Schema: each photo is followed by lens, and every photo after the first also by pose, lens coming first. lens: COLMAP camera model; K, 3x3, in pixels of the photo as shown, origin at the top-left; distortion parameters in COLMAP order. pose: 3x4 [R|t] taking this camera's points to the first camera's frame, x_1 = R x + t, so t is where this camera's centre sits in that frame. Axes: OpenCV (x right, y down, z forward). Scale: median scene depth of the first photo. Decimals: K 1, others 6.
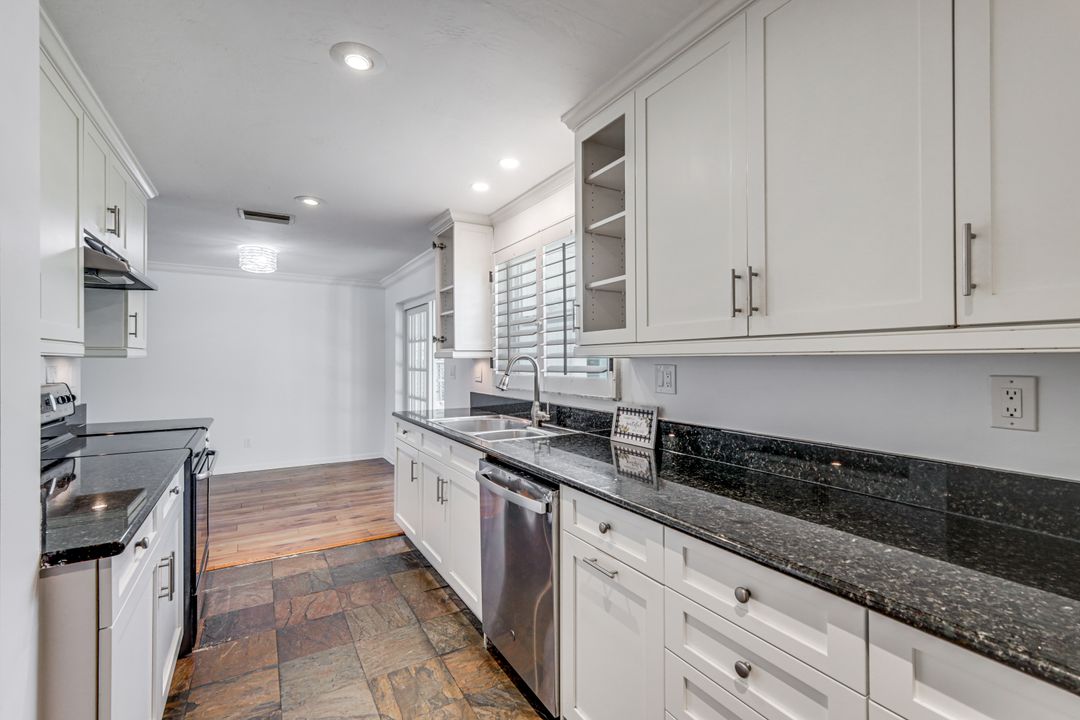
lens RADIAL K [[475.6, 0, 540.1], [0, 475.6, 357.6], [0, 0, 1]] dist [0.010186, -0.000550]
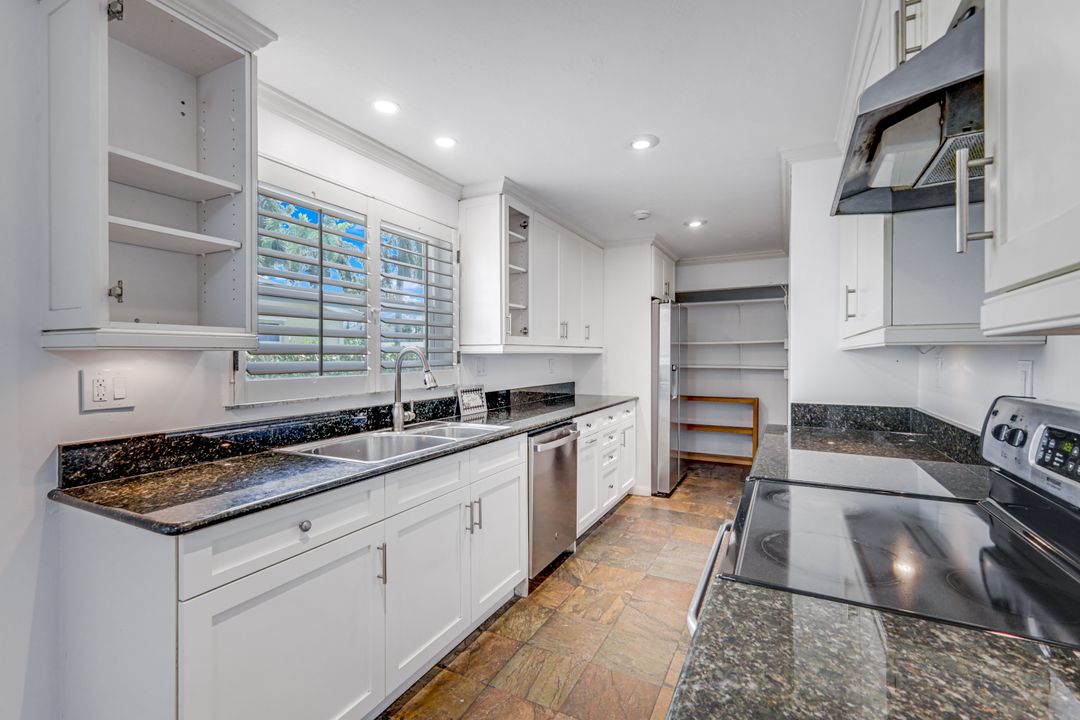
lens RADIAL K [[475.6, 0, 540.1], [0, 475.6, 357.6], [0, 0, 1]] dist [0.010186, -0.000550]
pose [[-0.523220, -0.000432, 0.852198, -1.052783], [0.000978, 0.999999, 0.001107, 0.010776], [-0.852197, 0.001412, -0.523219, 1.467130]]
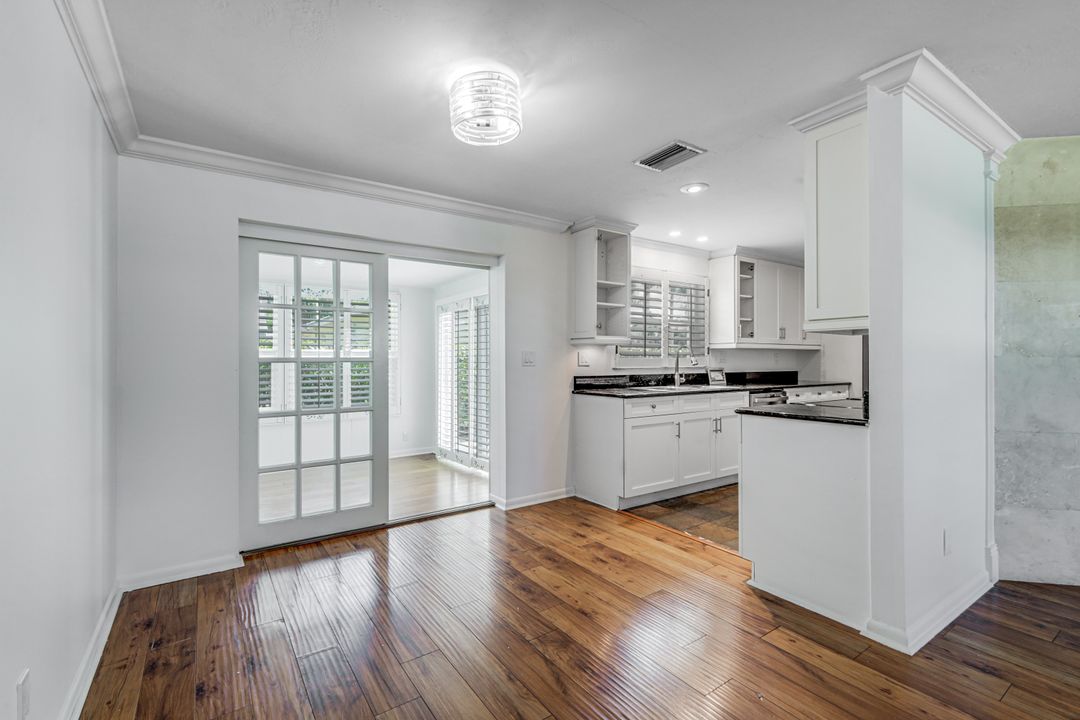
lens RADIAL K [[475.6, 0, 540.1], [0, 475.6, 357.6], [0, 0, 1]] dist [0.010186, -0.000550]
pose [[-0.053427, 0.007542, 0.998543, -2.027027], [-0.003174, 0.999965, -0.007723, 0.063384], [-0.998567, -0.003582, -0.053401, 1.888371]]
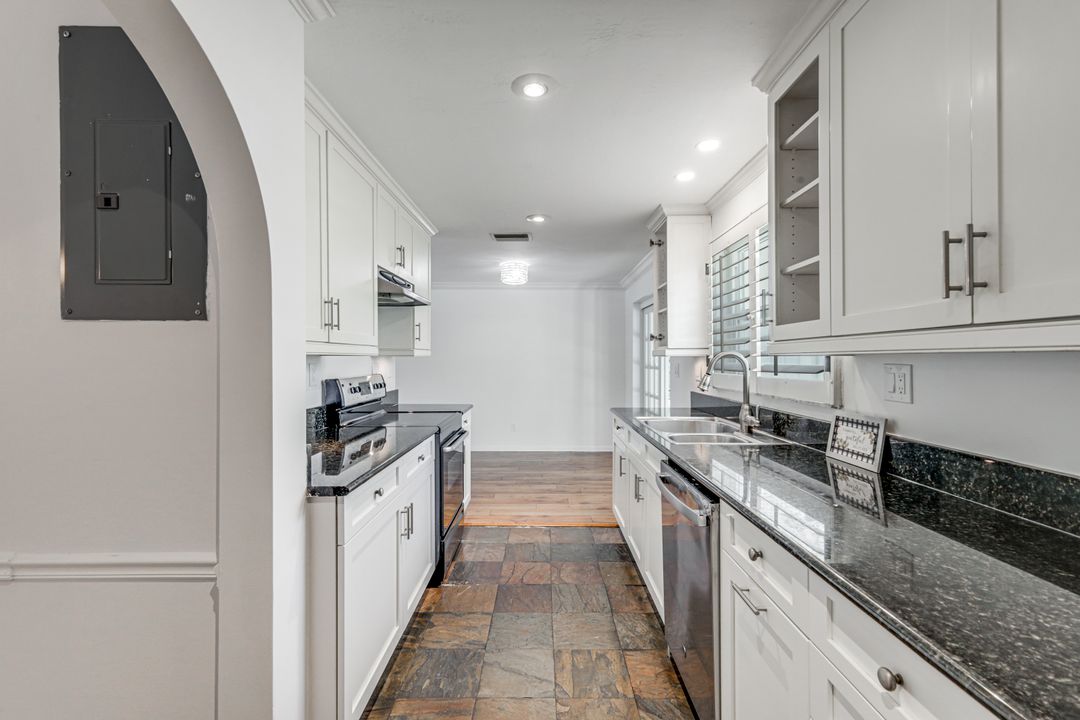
lens RADIAL K [[475.6, 0, 540.1], [0, 475.6, 357.6], [0, 0, 1]] dist [0.010186, -0.000550]
pose [[0.855295, -0.000506, -0.518141, 0.149671], [0.002855, 0.999989, 0.003736, -0.000460], [0.518133, -0.004674, 0.855287, 0.040637]]
